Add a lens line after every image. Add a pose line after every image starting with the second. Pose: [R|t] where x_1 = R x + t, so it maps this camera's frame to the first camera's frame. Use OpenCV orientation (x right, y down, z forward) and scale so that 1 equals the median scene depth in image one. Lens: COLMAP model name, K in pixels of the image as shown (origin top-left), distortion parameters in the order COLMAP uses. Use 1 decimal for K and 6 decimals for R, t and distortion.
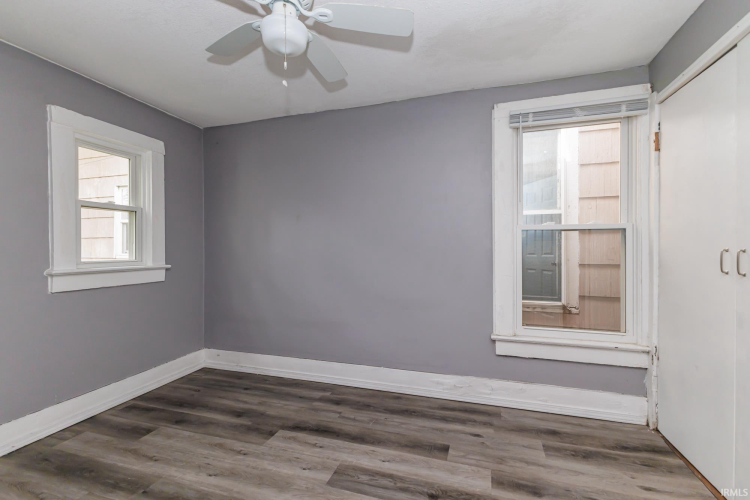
lens RADIAL K [[331.6, 0, 375.0], [0, 331.6, 250.0], [0, 0, 1]] dist [0.004394, -0.000219]
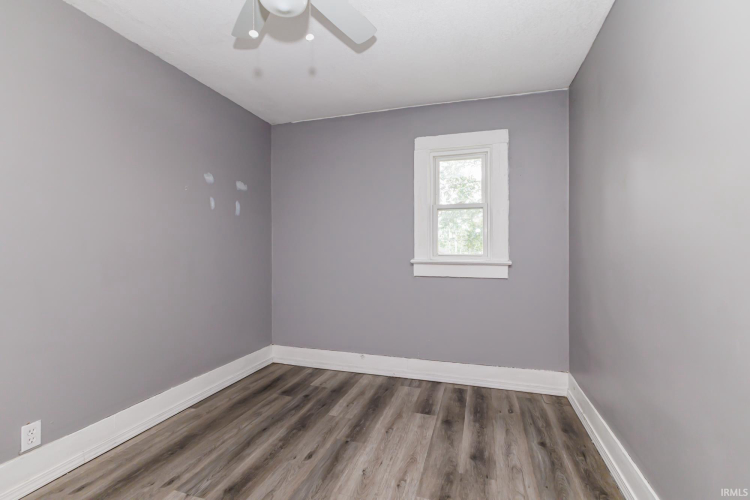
lens RADIAL K [[331.6, 0, 375.0], [0, 331.6, 250.0], [0, 0, 1]] dist [0.004394, -0.000219]
pose [[-0.003621, 0.003974, -0.999986, 0.357559], [-0.006409, 0.999971, 0.003997, 0.016223], [0.999973, 0.006423, -0.003596, 0.764959]]
